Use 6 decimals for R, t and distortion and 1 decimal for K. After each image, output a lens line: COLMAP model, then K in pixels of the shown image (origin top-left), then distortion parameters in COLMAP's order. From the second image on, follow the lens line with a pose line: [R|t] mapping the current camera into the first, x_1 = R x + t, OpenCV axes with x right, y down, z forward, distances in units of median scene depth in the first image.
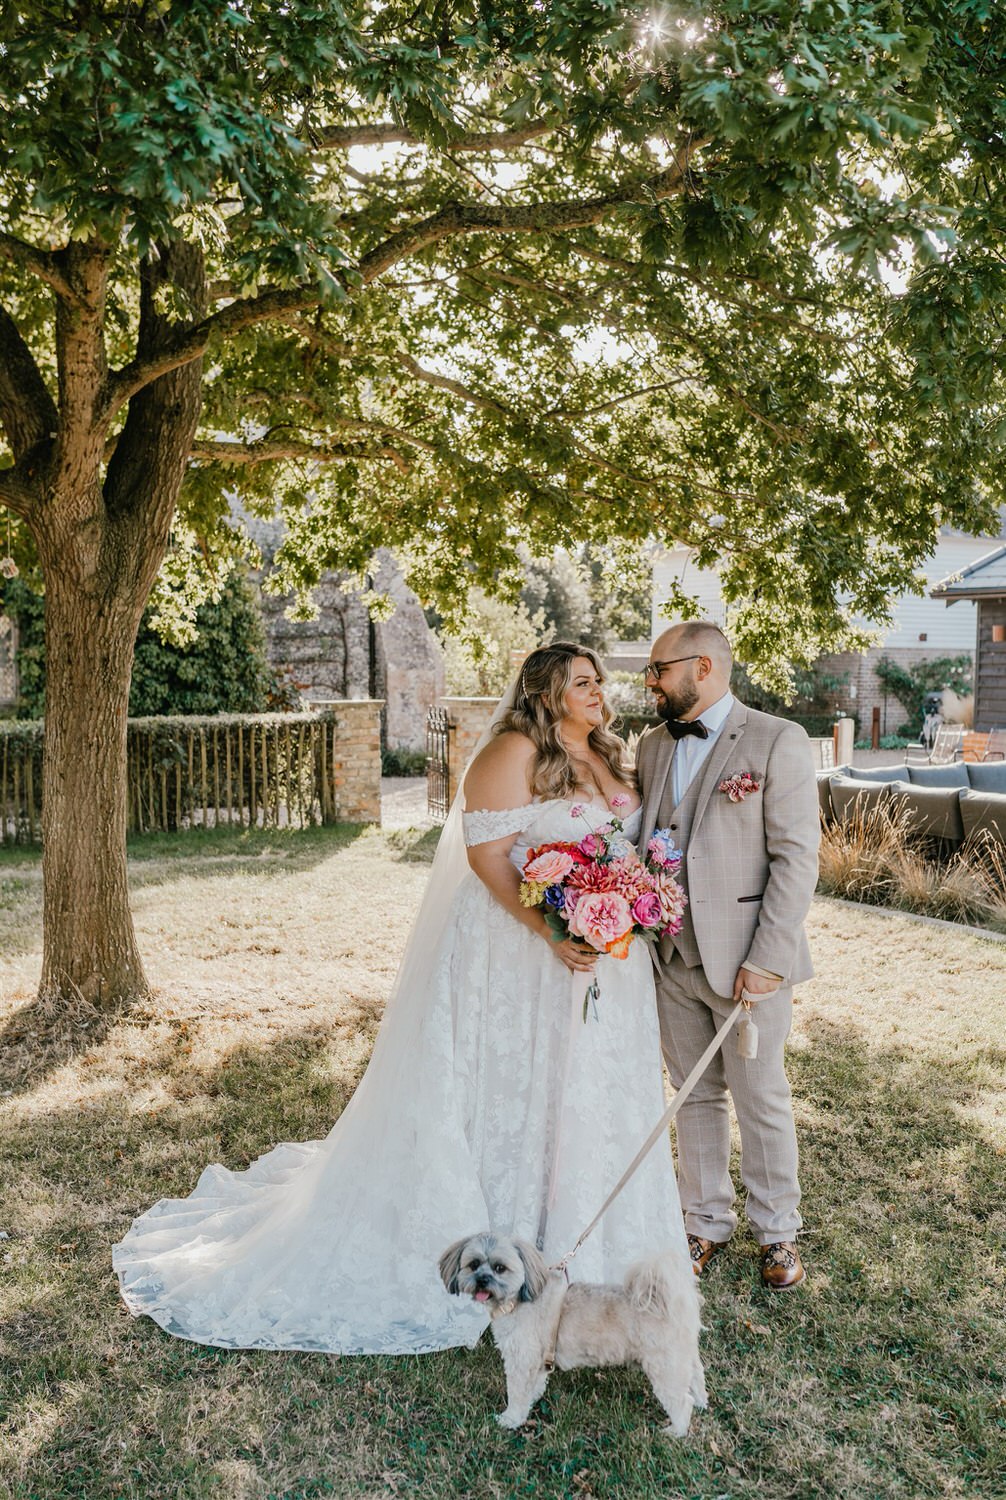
lens RADIAL K [[1478.7, 0, 498.1], [0, 1478.7, 791.6], [0, 0, 1]] dist [0.023101, -0.003615]
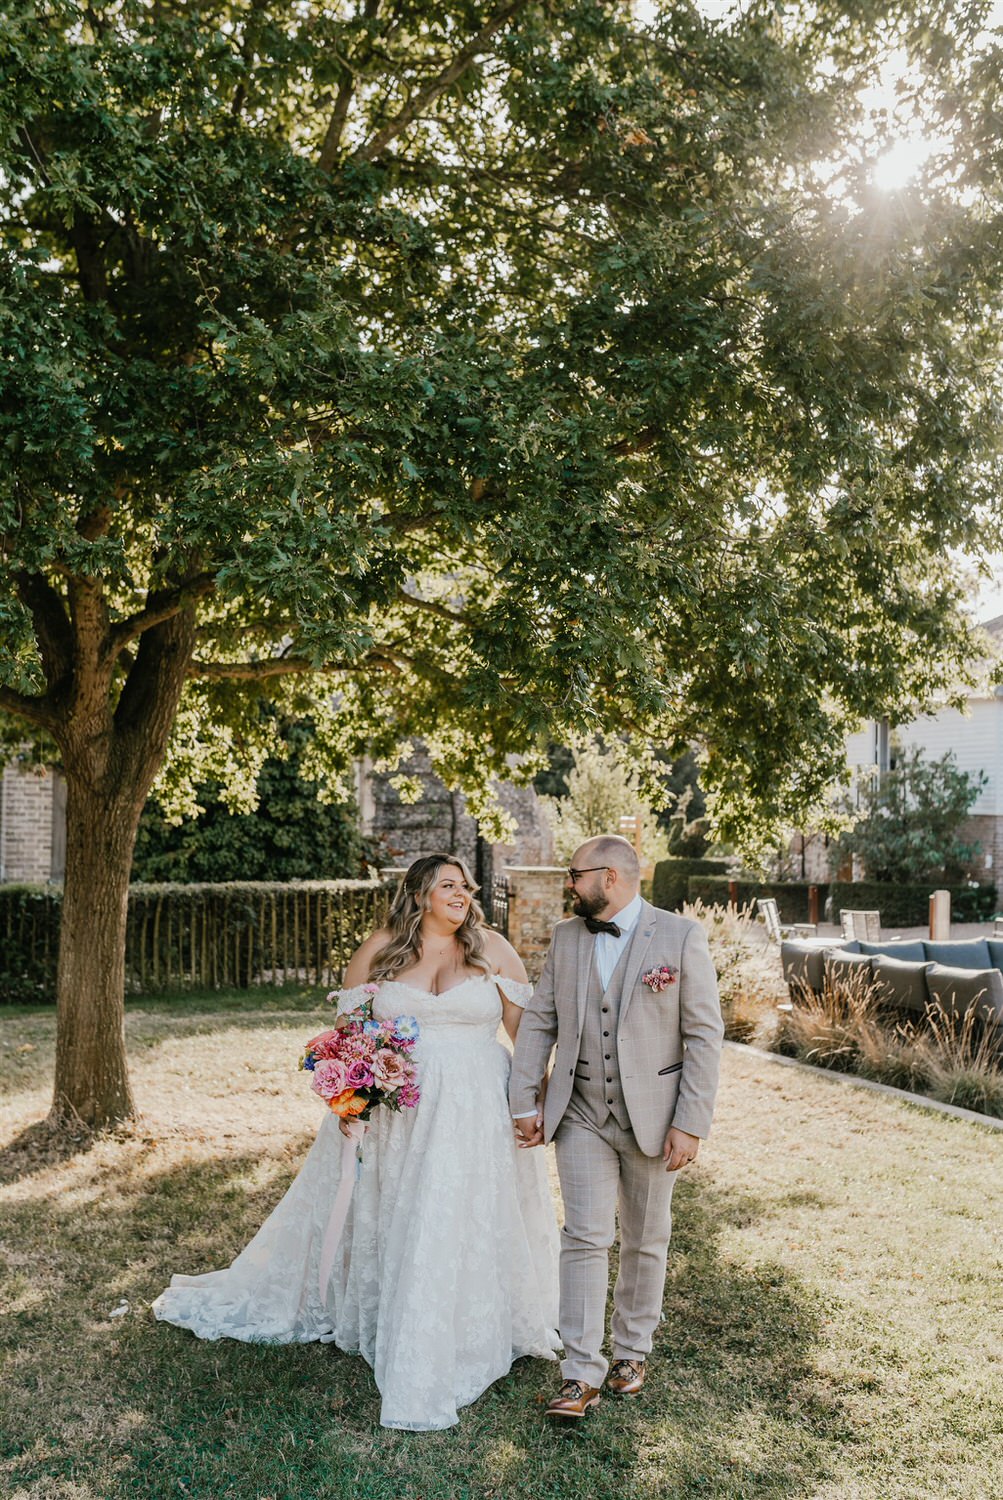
lens RADIAL K [[1619.9, 0, 468.0], [0, 1619.9, 772.5], [0, 0, 1]] dist [-0.000644, -0.033898]
pose [[0.986584, 0.002517, -0.163238, 0.181680], [-0.020890, 0.993608, -0.110936, -0.002538], [0.161915, 0.112858, 0.980330, -0.213287]]
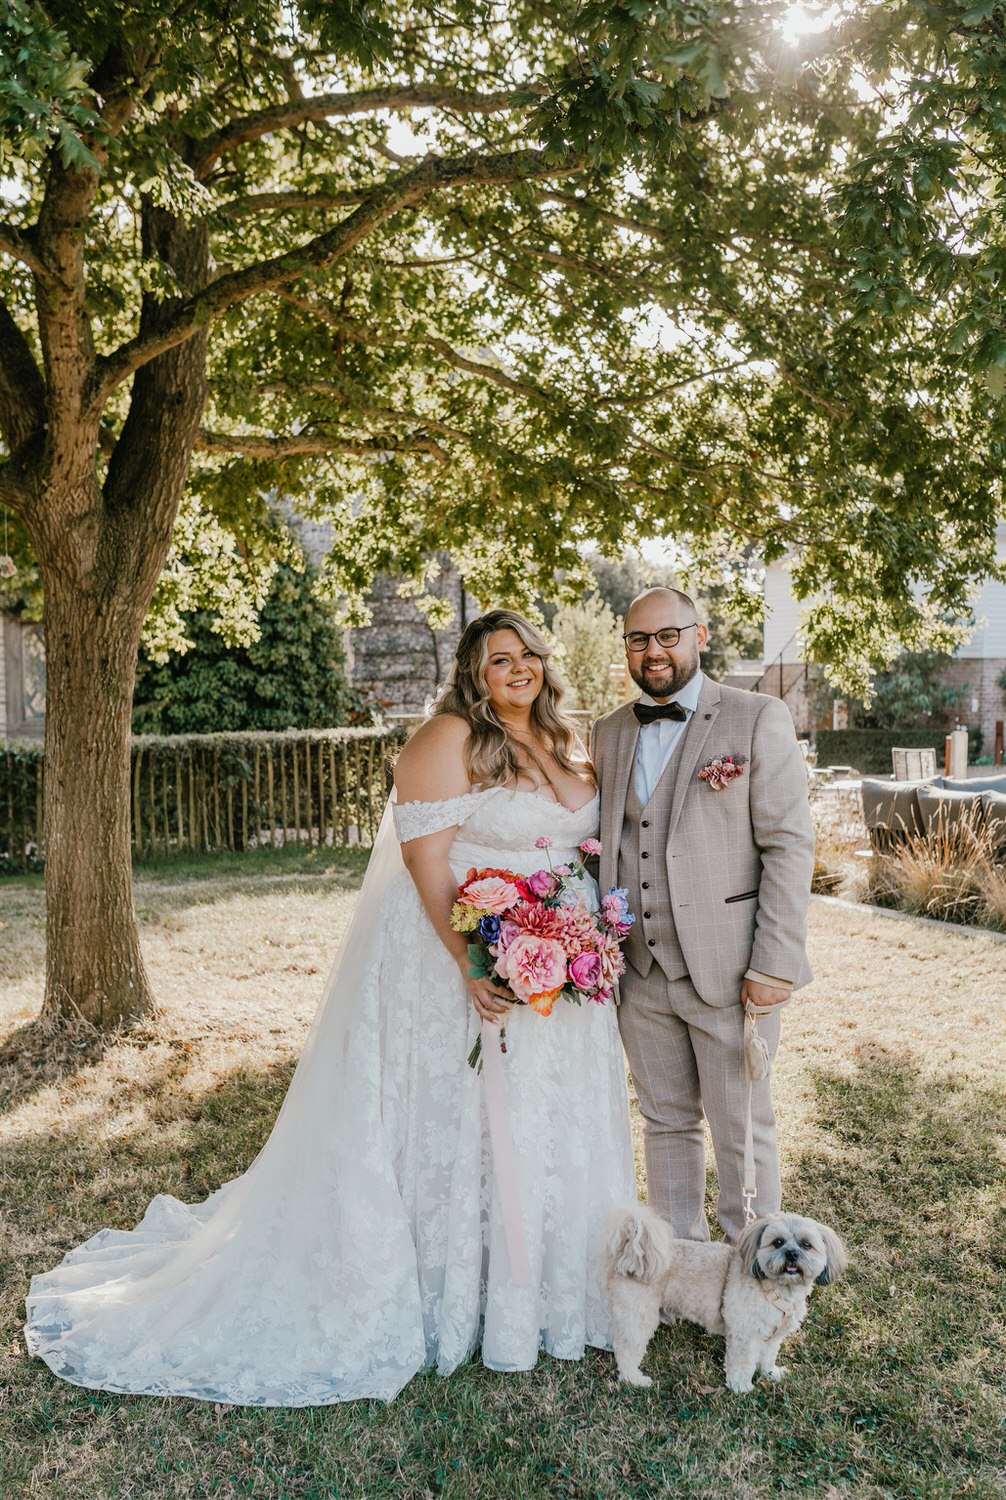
lens RADIAL K [[1502.7, 0, 510.3], [0, 1502.7, 810.9], [0, 0, 1]] dist [-0.011642, 0.016341]
pose [[0.996517, -0.005984, -0.083174, 0.052105], [0.005528, 0.999968, -0.005708, 0.009944], [0.083205, 0.005228, 0.996519, 0.042919]]
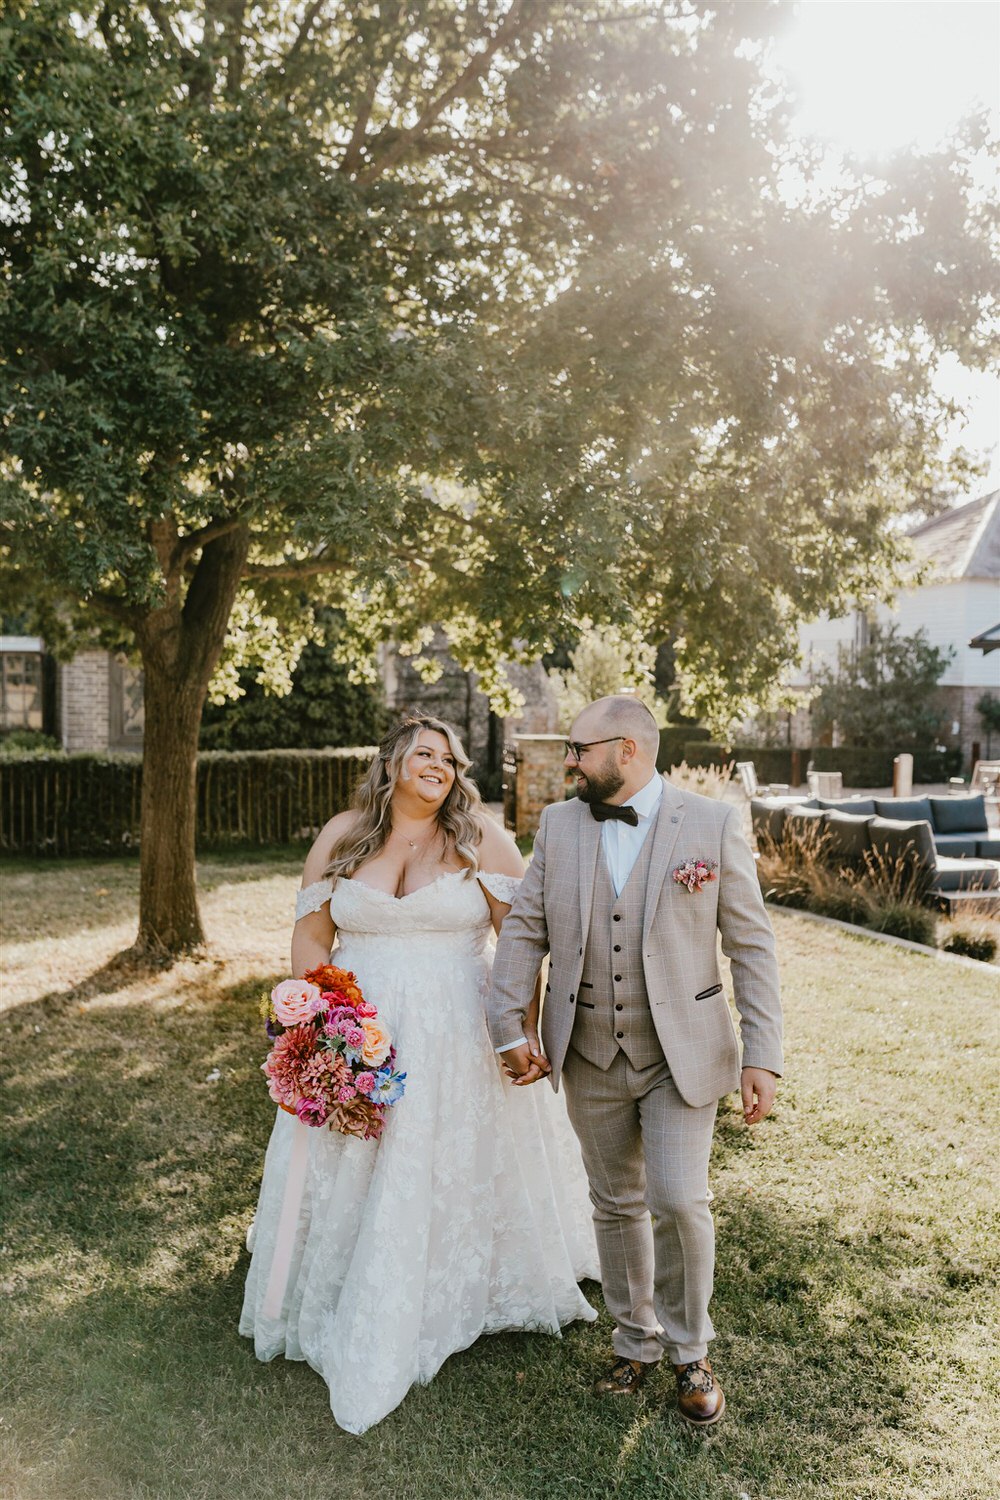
lens RADIAL K [[1577.7, 0, 499.9], [0, 1577.7, 774.6], [0, 0, 1]] dist [0.011347, -0.017515]
pose [[0.988148, 0.012180, -0.153018, 0.213656], [-0.016418, 0.999515, -0.026464, 0.002710], [0.152622, 0.028663, 0.987869, -0.379772]]
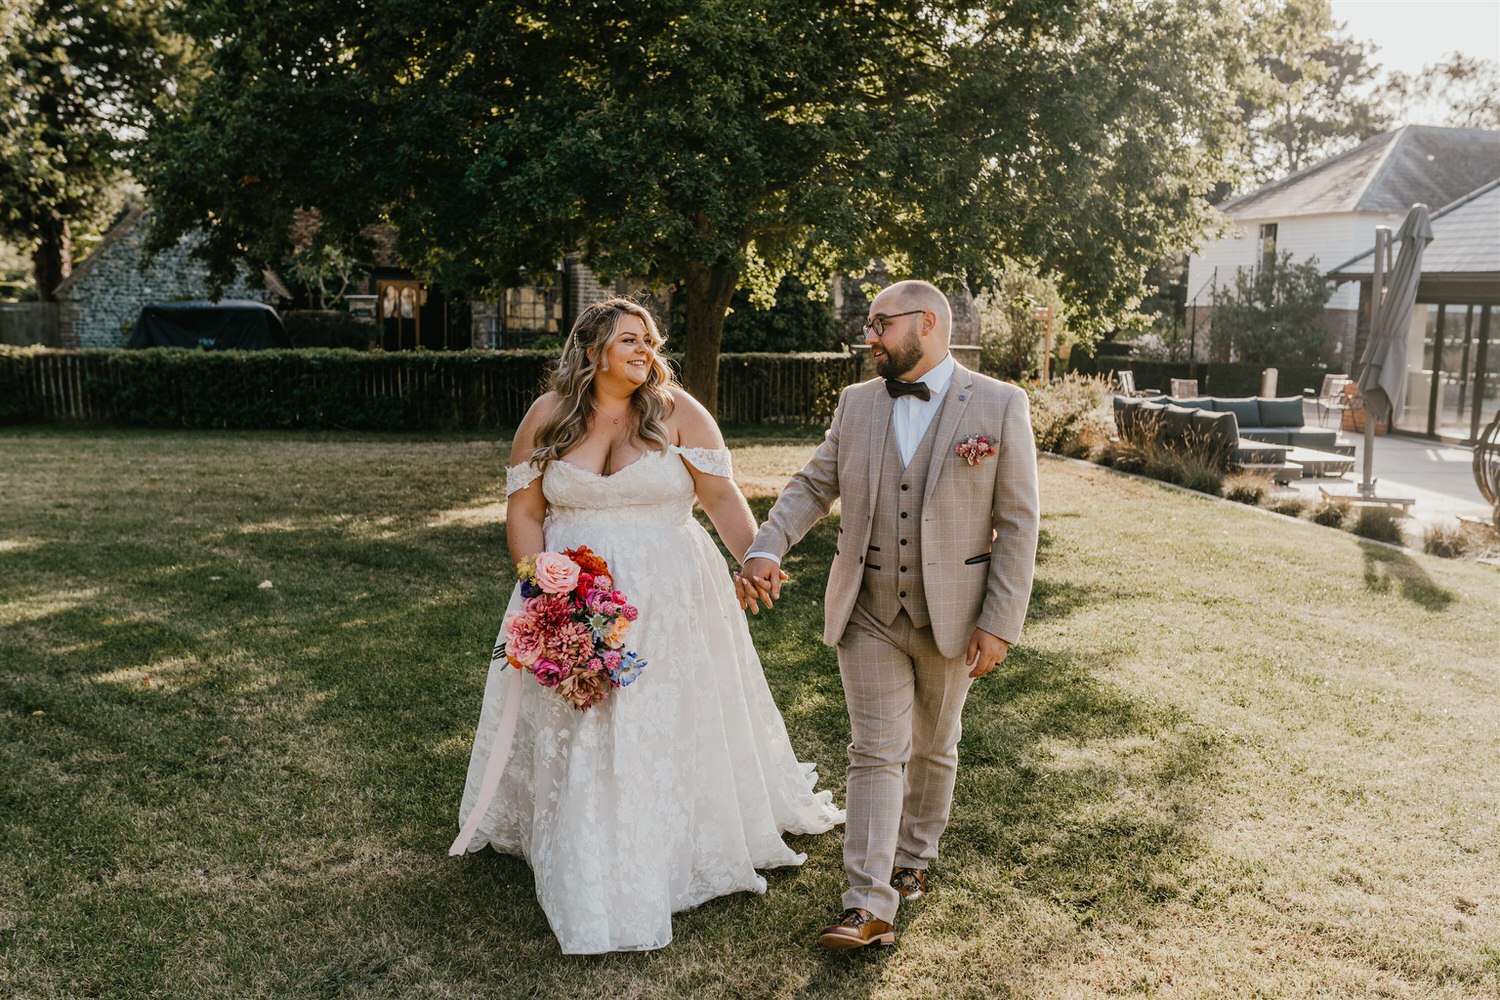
lens RADIAL K [[1754.2, 0, 750.0], [0, 1754.2, 500.0], [0, 0, 1]] dist [-0.008418, 0.030209]
pose [[0.965255, 0.049744, -0.256531, 0.355286], [-0.041365, 0.998423, 0.037962, 0.049536], [0.258015, -0.026032, 0.965790, -1.137271]]
